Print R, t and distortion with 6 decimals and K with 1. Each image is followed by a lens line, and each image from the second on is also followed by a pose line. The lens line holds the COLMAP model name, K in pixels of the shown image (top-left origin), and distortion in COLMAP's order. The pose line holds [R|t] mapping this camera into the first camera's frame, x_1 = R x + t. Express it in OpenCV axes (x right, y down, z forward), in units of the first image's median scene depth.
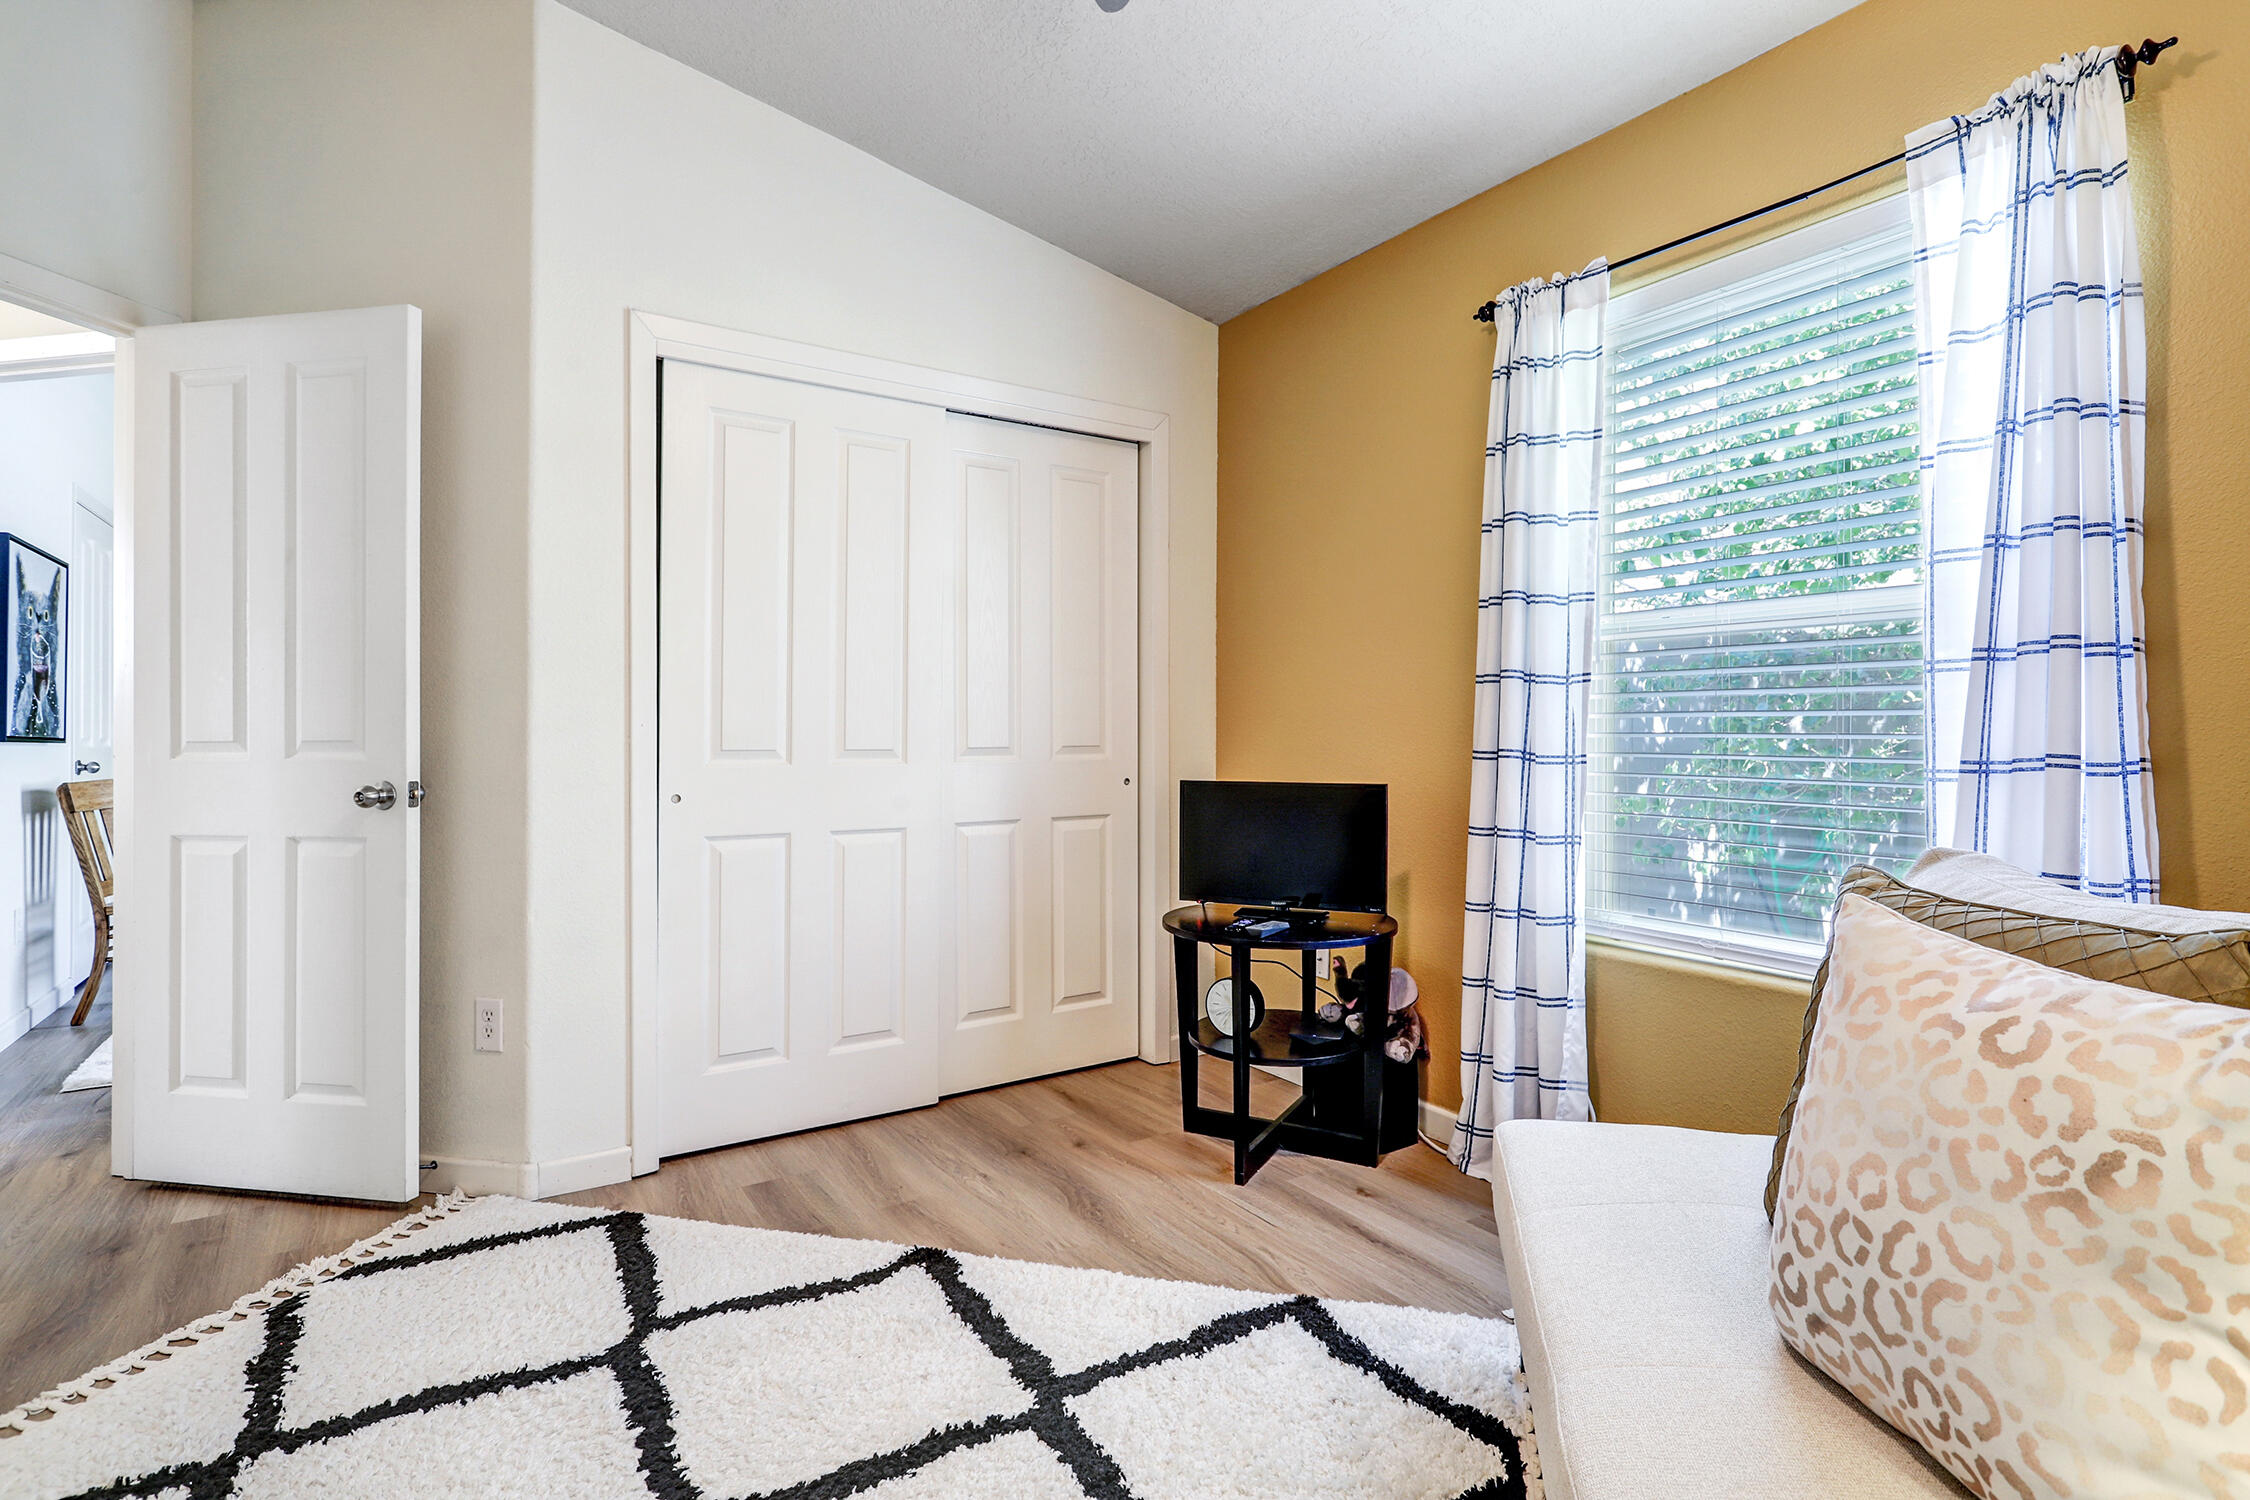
lens RADIAL K [[1071.3, 0, 1128.5], [0, 1071.3, 732.2], [0, 0, 1]] dist [-0.002046, 0.000944]
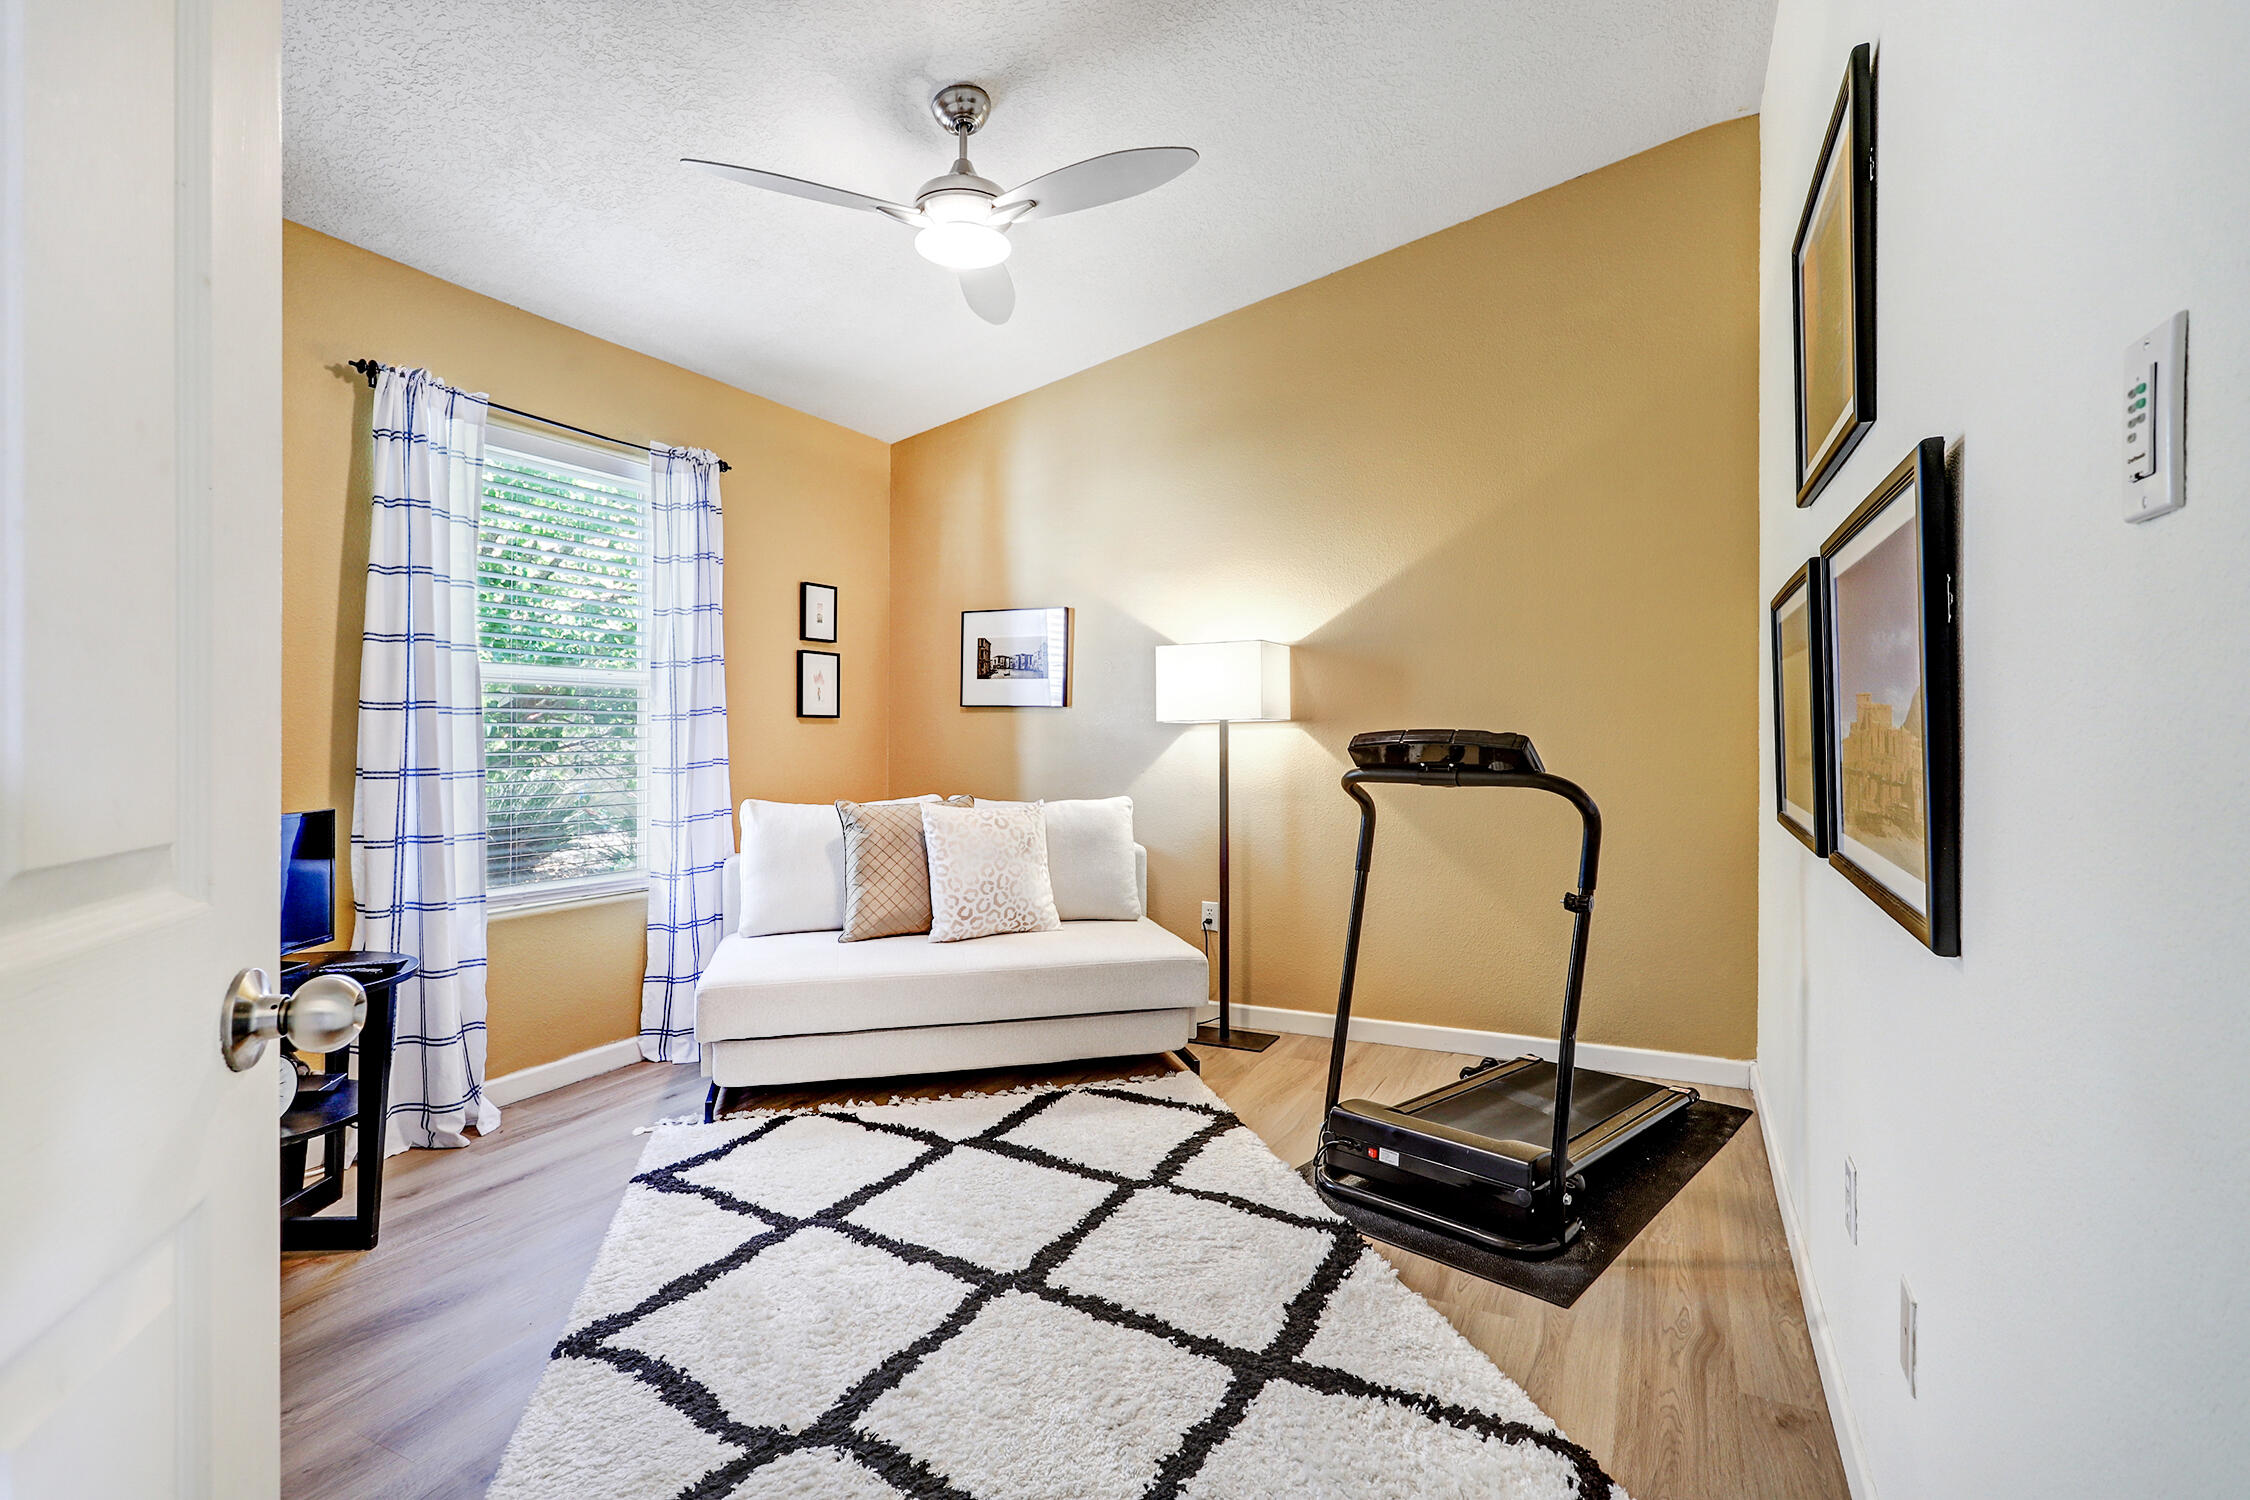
lens RADIAL K [[1071.3, 0, 1127.1], [0, 1071.3, 741.3], [0, 0, 1]] dist [-0.002046, 0.000944]
pose [[-0.496004, -0.005364, 0.868304, -1.424955], [0.001170, 0.999976, 0.006845, -0.026348], [-0.868319, 0.004411, -0.495986, 1.247331]]
